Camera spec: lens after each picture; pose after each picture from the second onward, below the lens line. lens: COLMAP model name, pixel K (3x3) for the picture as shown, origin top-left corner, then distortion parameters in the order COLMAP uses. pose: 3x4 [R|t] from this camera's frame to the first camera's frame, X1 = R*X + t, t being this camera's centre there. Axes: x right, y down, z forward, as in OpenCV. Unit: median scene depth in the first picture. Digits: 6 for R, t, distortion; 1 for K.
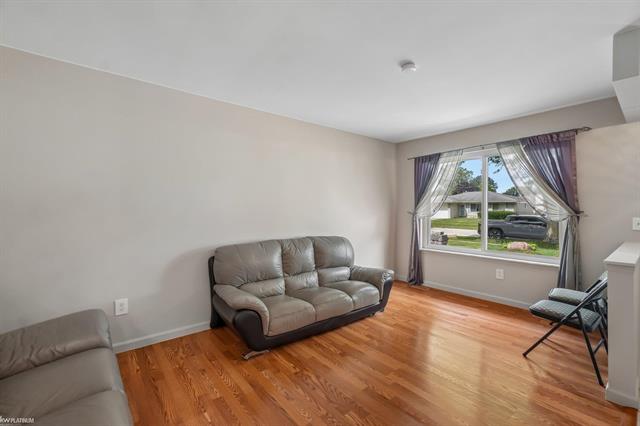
lens RADIAL K [[279.2, 0, 325.6], [0, 279.2, 210.4], [0, 0, 1]] dist [-0.002247, 0.000095]
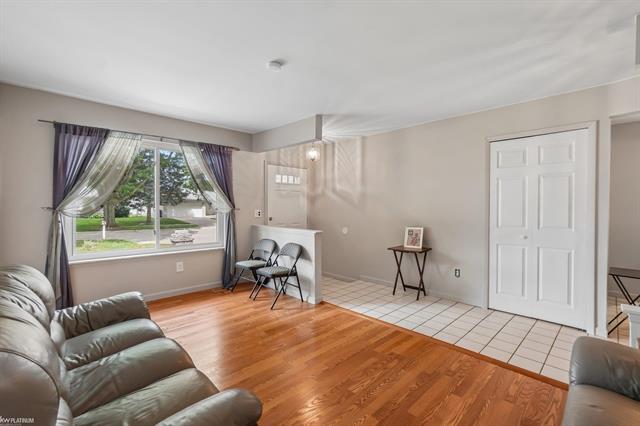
lens RADIAL K [[279.2, 0, 324.2], [0, 279.2, 210.7], [0, 0, 1]] dist [-0.002247, 0.000095]
pose [[-0.056647, -0.013790, 0.998299, -0.452700], [0.002130, 0.999901, 0.013933, 0.006268], [-0.998392, 0.002916, -0.056612, 0.536205]]
